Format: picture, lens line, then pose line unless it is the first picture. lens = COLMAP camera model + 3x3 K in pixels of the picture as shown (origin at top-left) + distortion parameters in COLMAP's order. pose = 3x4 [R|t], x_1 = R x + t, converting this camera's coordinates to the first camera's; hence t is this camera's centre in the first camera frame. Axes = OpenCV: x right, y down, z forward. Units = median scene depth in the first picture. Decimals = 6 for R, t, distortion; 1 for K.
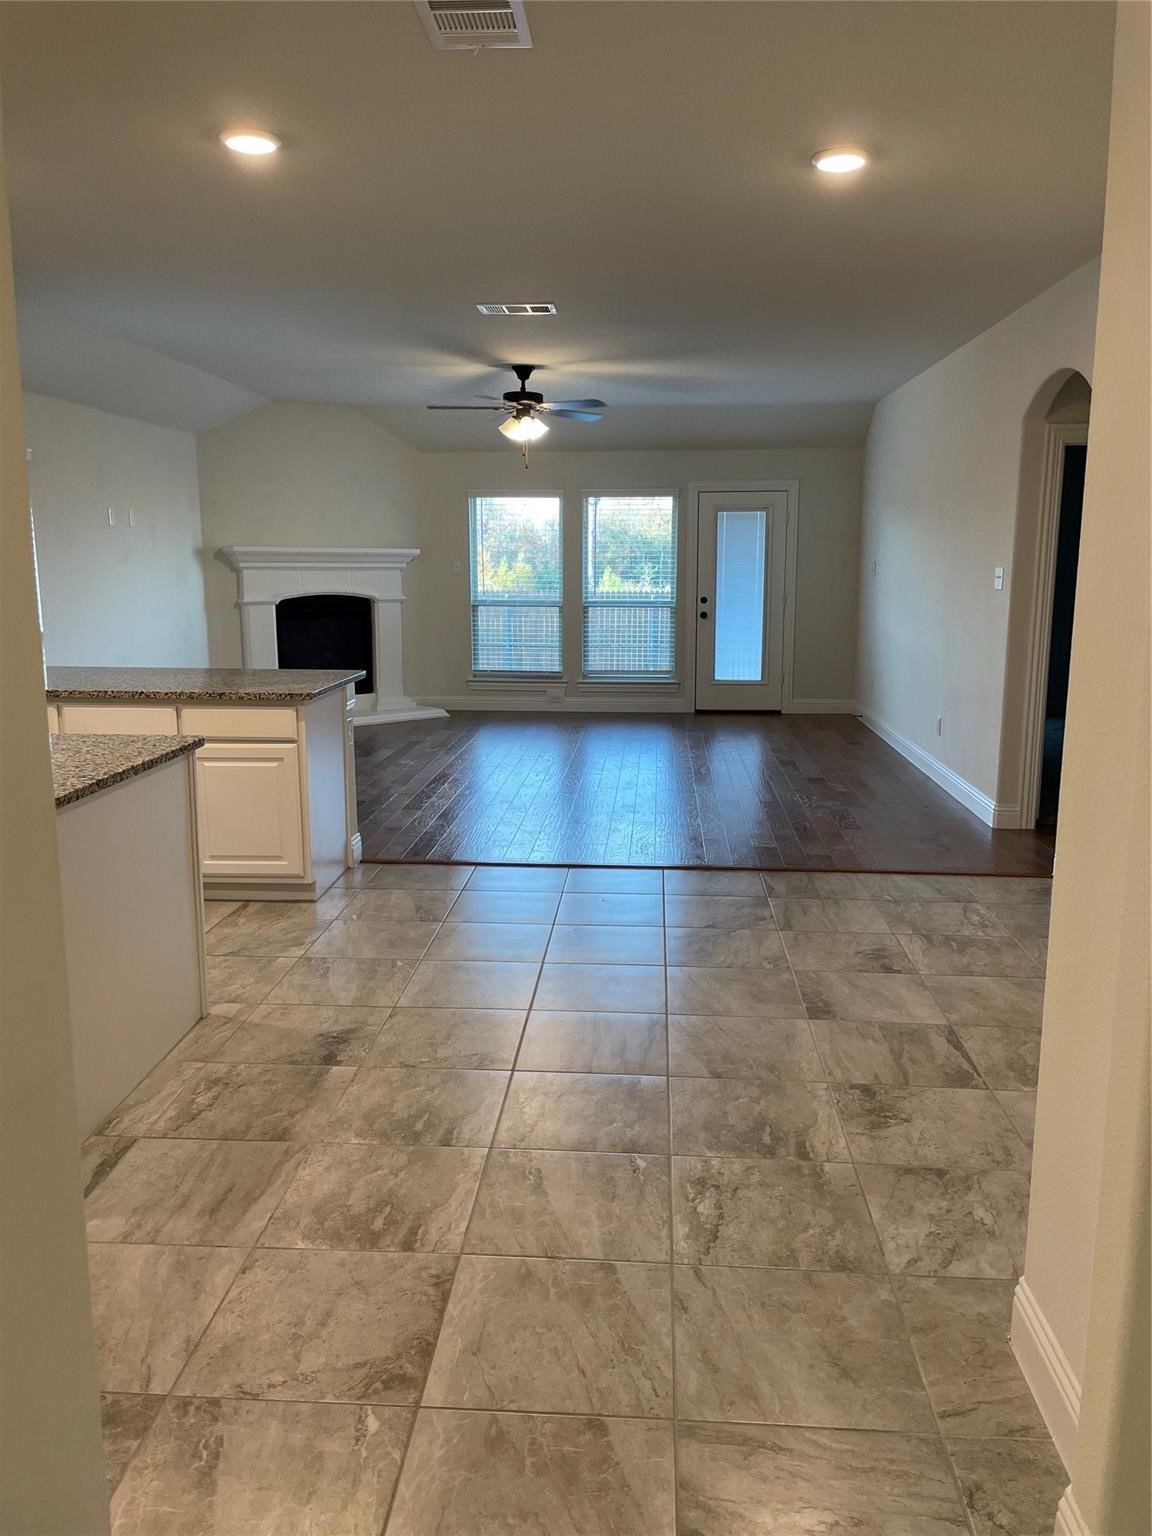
lens RADIAL K [[1163.1, 0, 576.0], [0, 1163.1, 768.0], [0, 0, 1]] dist [0.090295, -0.127600]
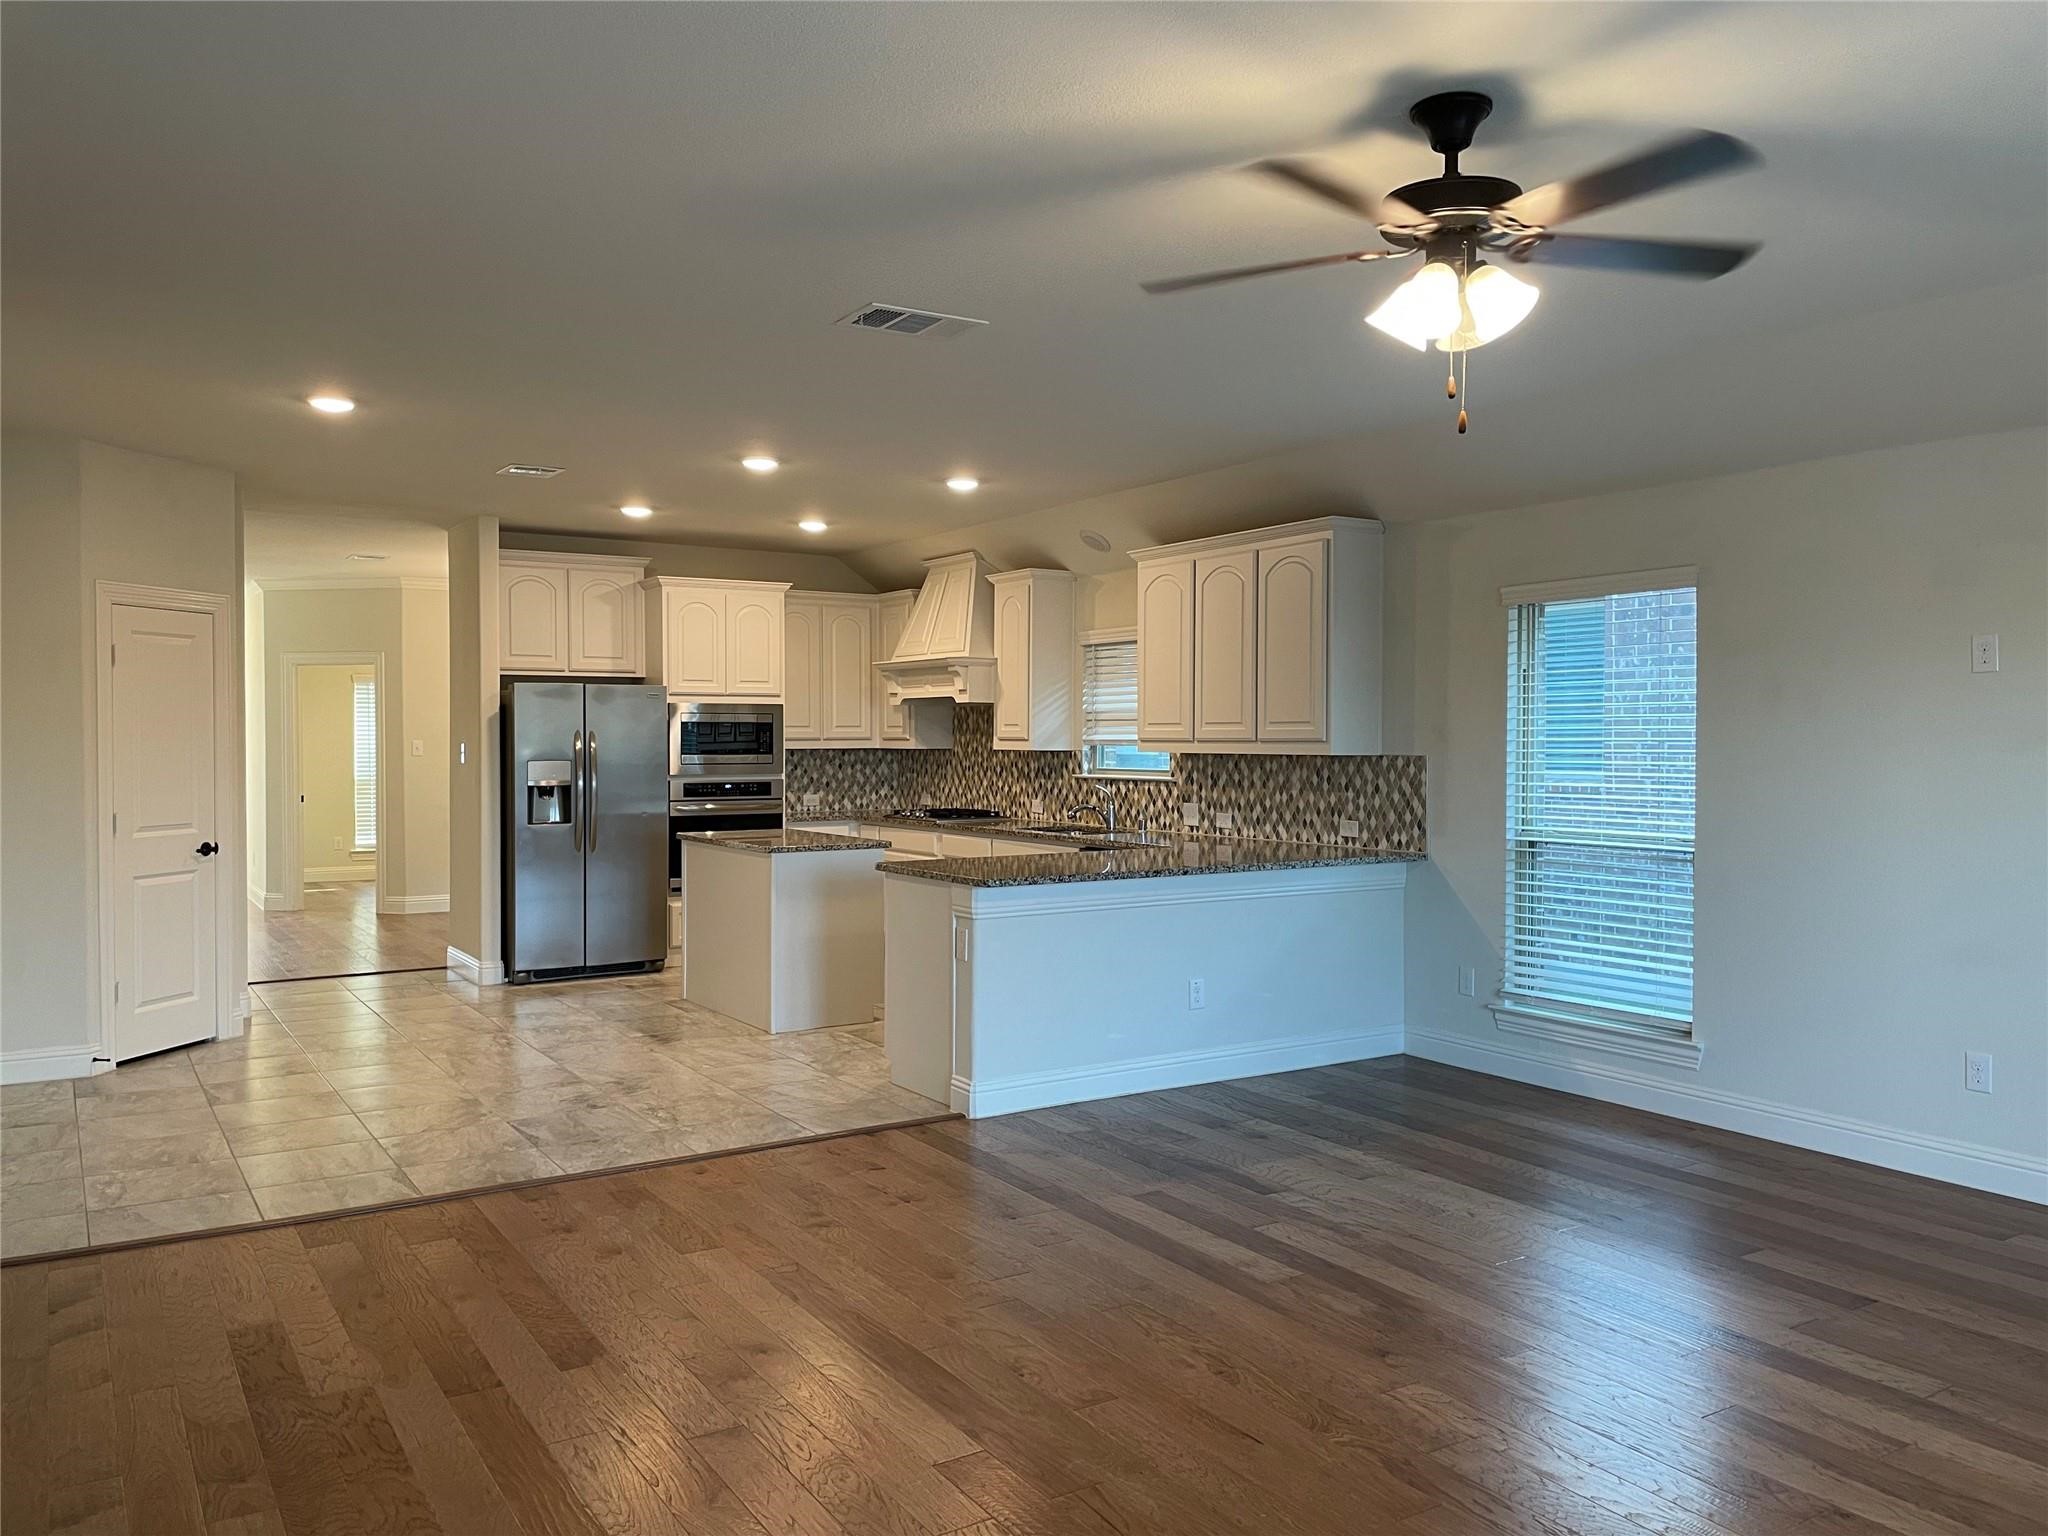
lens RADIAL K [[1550.8, 0, 1034.6], [0, 1550.8, 757.0], [0, 0, 1]] dist [0.090295, -0.127600]
pose [[-0.809111, 0.008293, -0.587597, 0.225348], [-0.105999, 0.981440, 0.159810, -0.190617], [0.578017, 0.191589, -0.793215, 1.050242]]
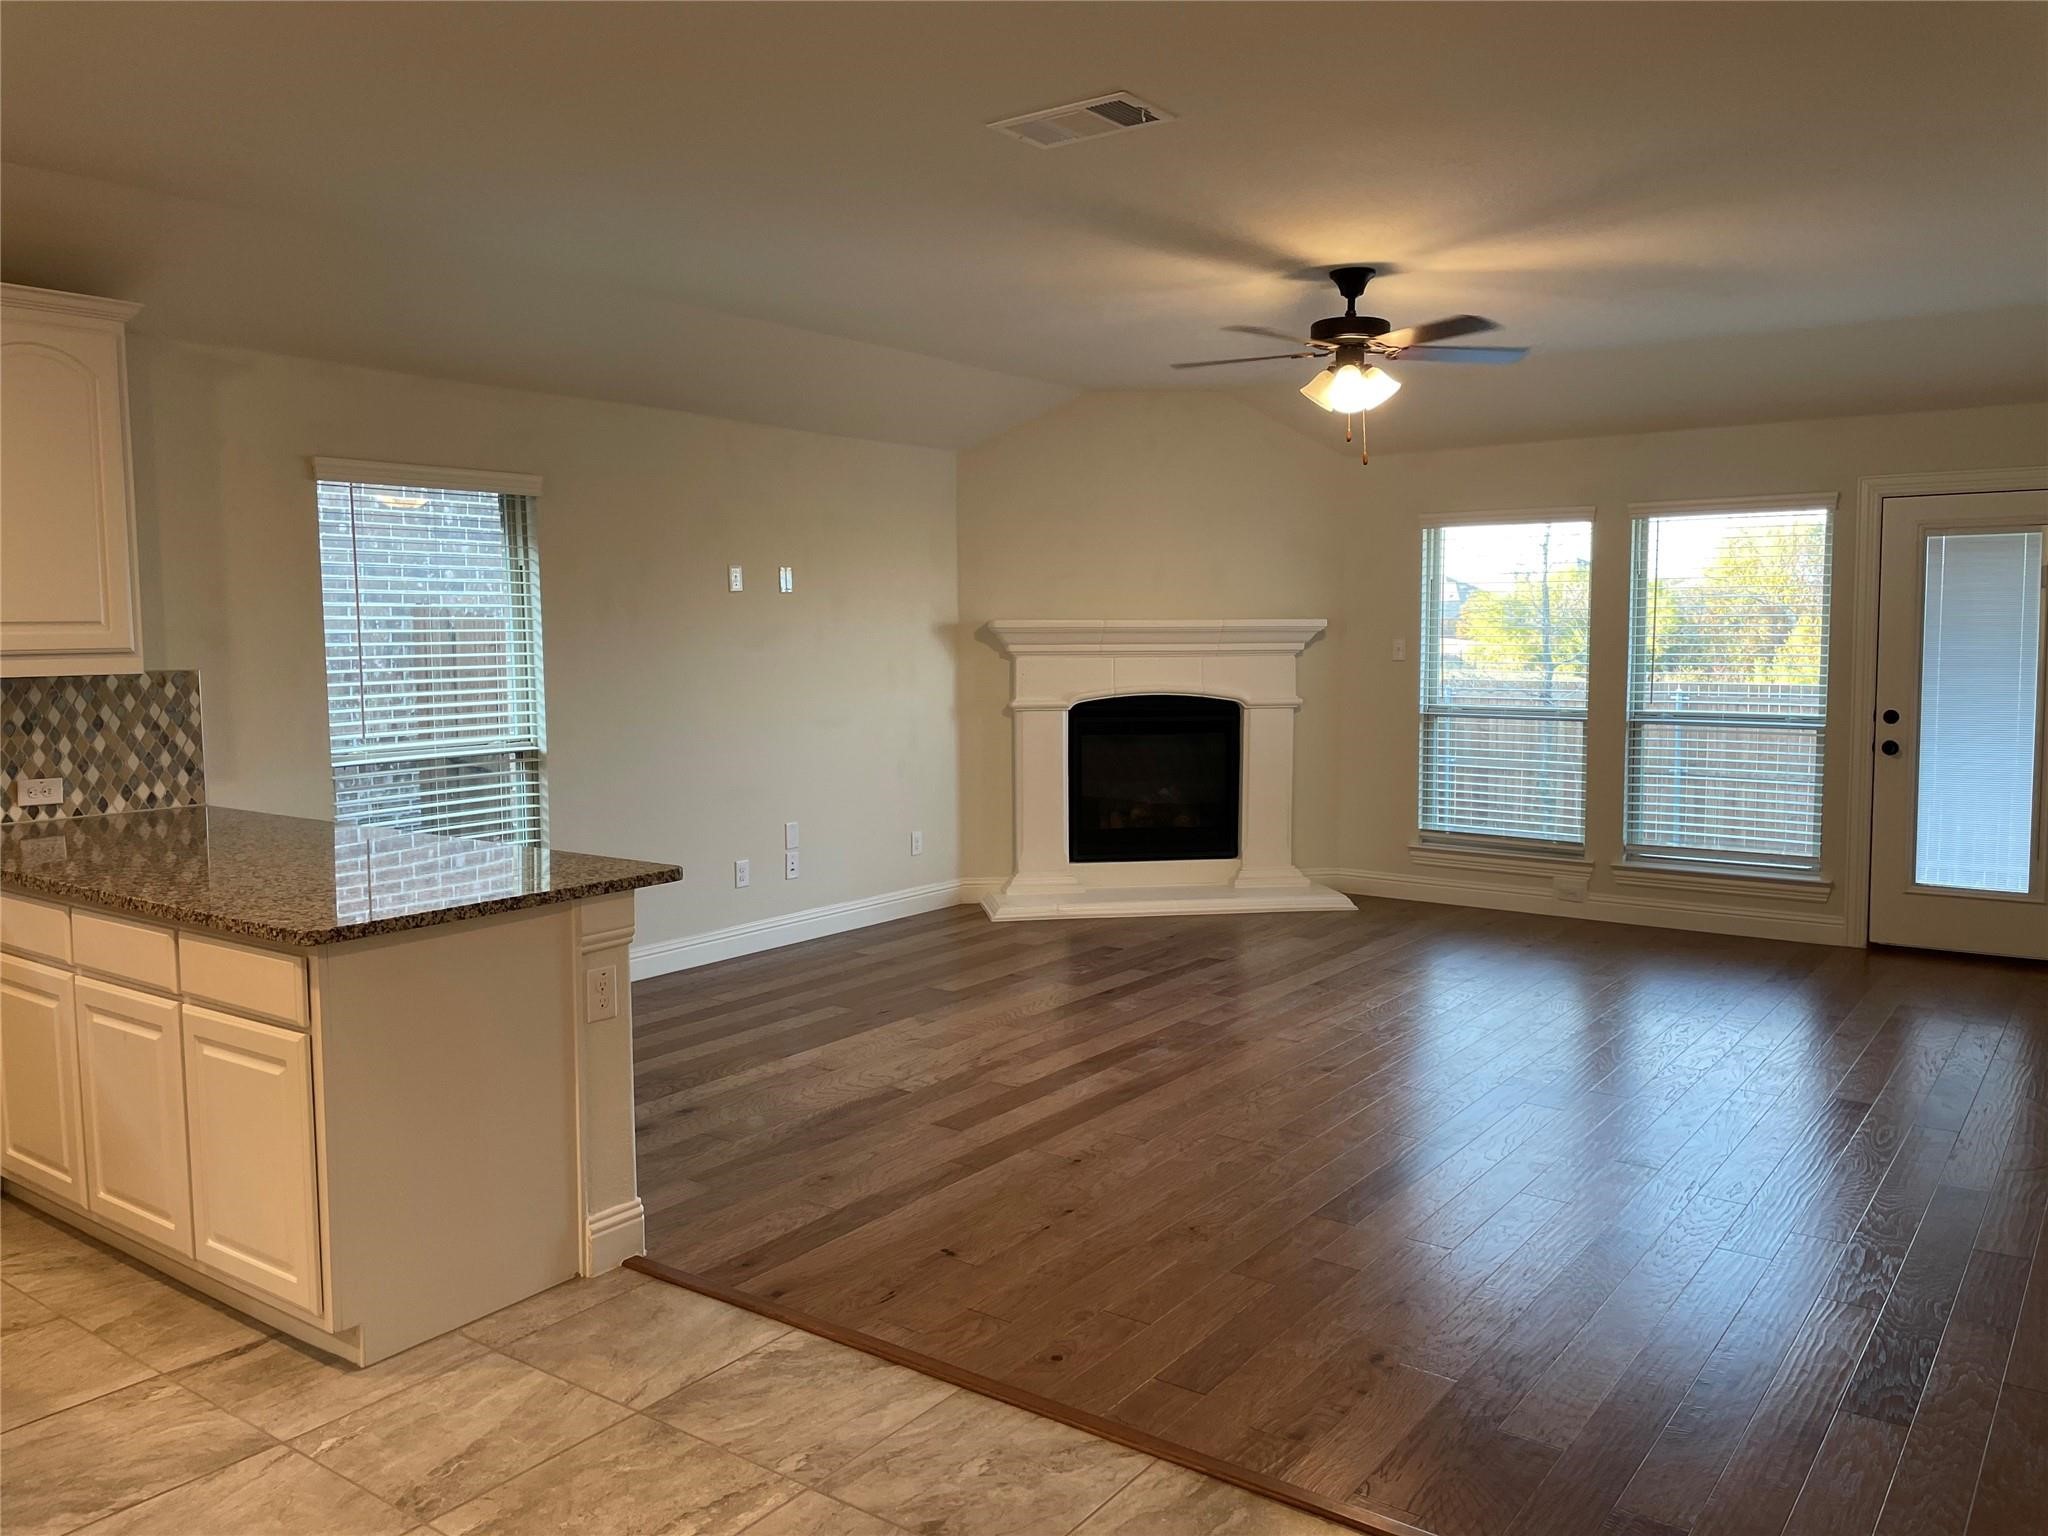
lens RADIAL K [[1550.8, 0, 1034.6], [0, 1550.8, 757.0], [0, 0, 1]] dist [0.090295, -0.127600]
pose [[0.847887, 0.038357, -0.528787, 0.170416], [-0.088773, 0.993570, -0.070273, -0.056348], [0.522692, 0.106525, 0.845840, 0.299980]]
